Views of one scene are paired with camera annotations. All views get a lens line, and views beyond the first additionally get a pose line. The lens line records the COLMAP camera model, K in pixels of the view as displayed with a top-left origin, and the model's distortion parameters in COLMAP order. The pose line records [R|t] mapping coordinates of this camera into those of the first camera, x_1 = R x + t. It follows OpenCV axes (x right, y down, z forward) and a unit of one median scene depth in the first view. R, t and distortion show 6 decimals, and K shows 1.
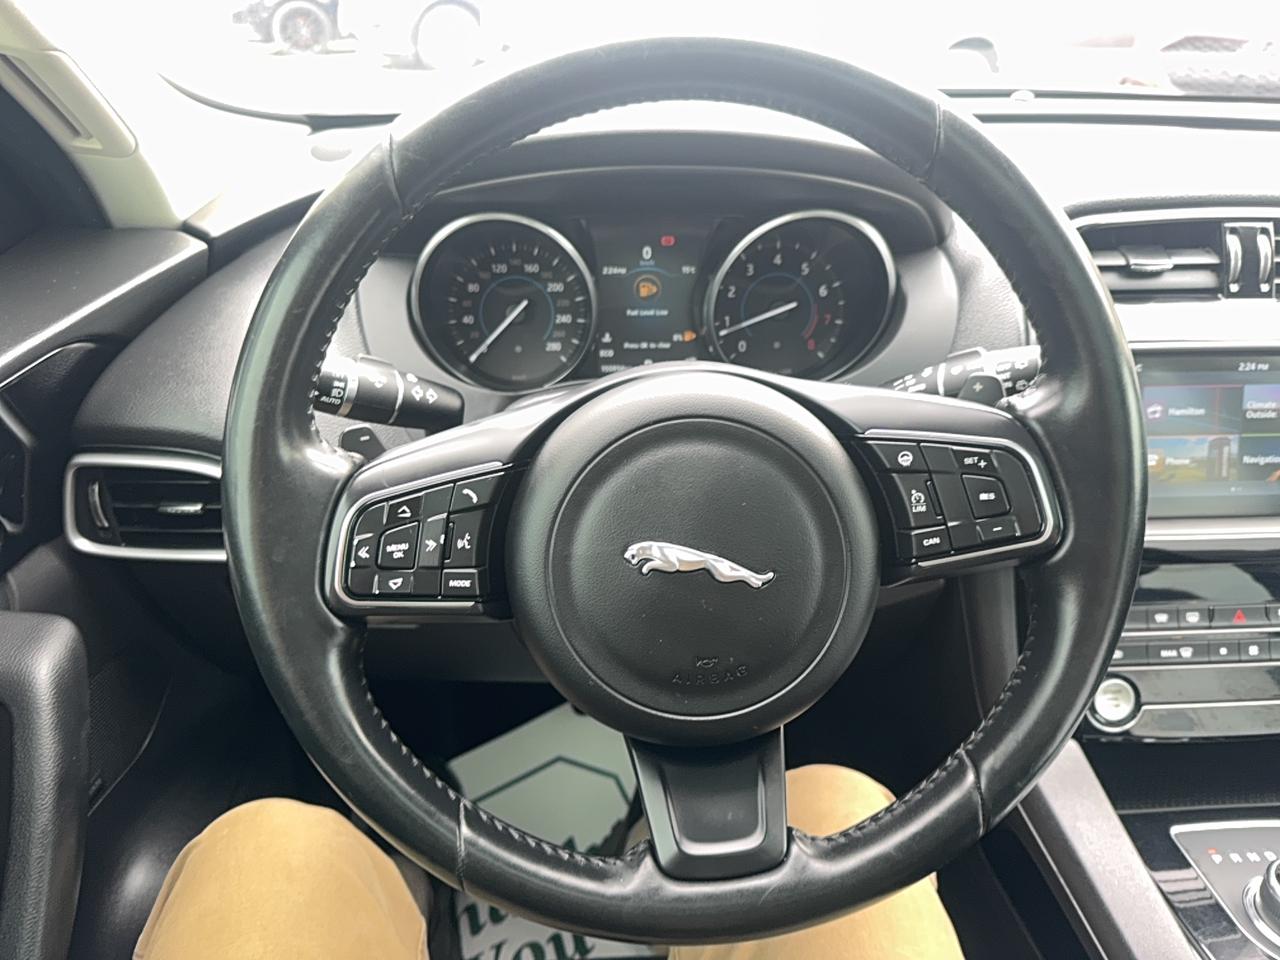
lens RADIAL K [[927.9, 0, 638.1], [0, 927.9, 507.5], [0, 0, 1]] dist [0.060125, -0.109179]
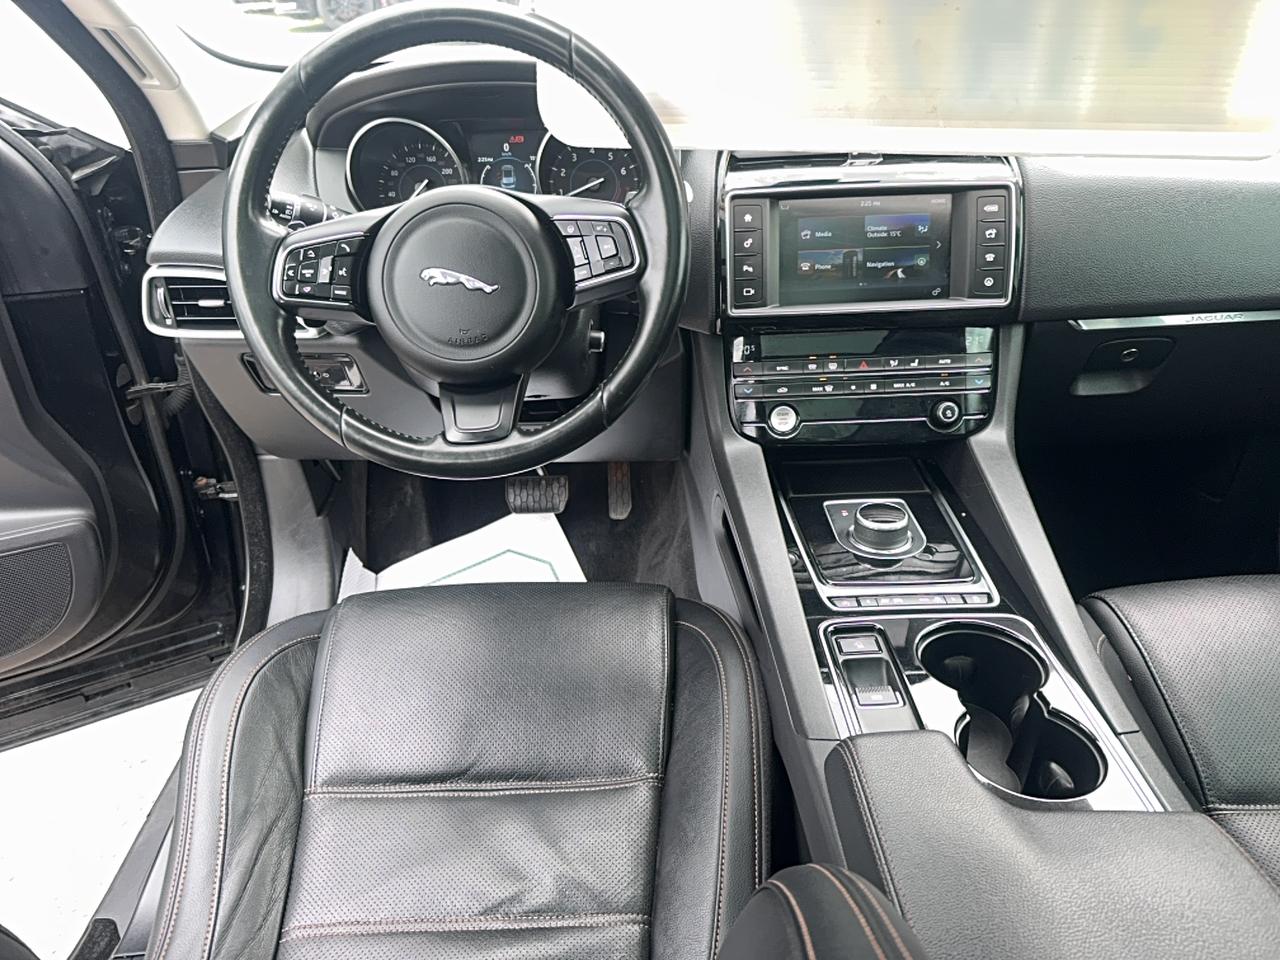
lens RADIAL K [[907.7, 0, 617.2], [0, 907.7, 477.4], [0, 0, 1]] dist [0.092592, -0.116938]
pose [[0.997964, -0.005723, -0.063525, 0.326643], [0.006930, 0.999799, 0.018800, 0.278109], [0.063405, -0.019202, 0.997803, -0.583254]]
